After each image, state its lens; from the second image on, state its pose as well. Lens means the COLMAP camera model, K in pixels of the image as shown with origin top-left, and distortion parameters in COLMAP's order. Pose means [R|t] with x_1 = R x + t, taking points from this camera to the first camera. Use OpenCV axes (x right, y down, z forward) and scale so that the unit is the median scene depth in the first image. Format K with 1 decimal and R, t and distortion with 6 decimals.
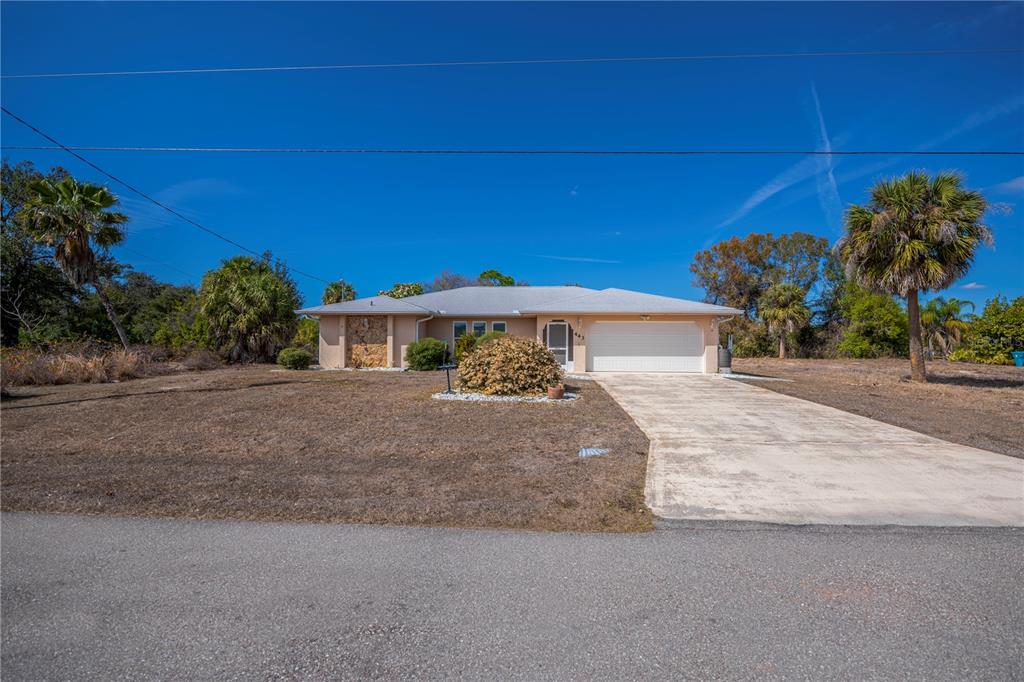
lens RADIAL K [[455.0, 0, 509.0], [0, 455.0, 338.5], [0, 0, 1]] dist [-0.004610, -0.000236]
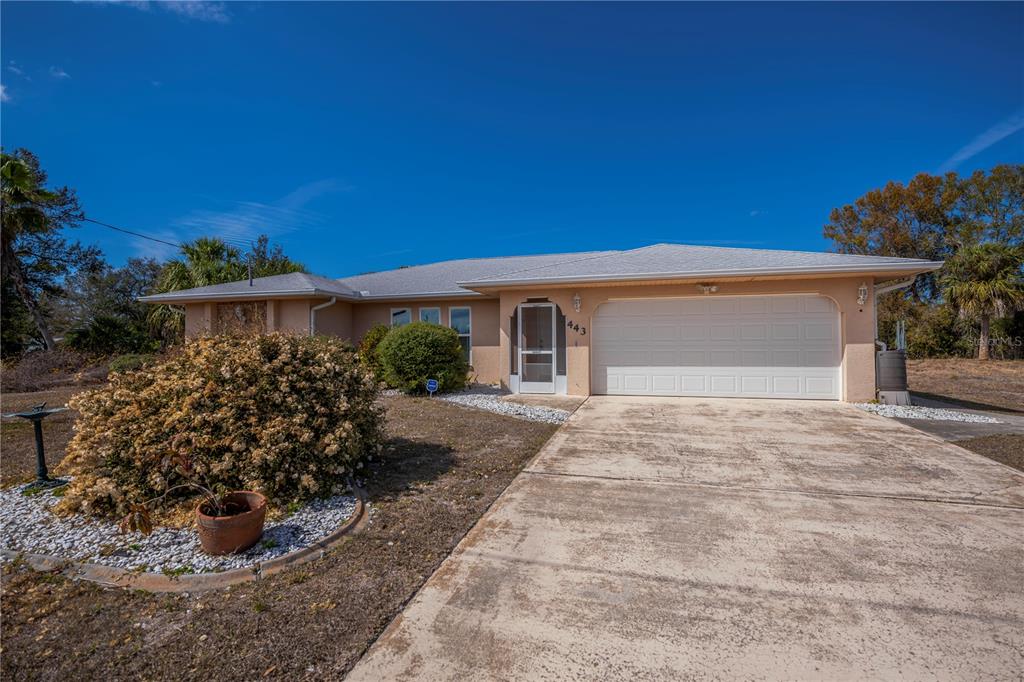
lens RADIAL K [[469.0, 0, 516.2], [0, 469.0, 332.9], [0, 0, 1]] dist [-0.007715, 0.000244]
pose [[0.977099, -0.016282, -0.212159, 0.199508], [0.014786, 0.999853, -0.008637, 0.004166], [0.212269, 0.005302, 0.977197, 0.449243]]
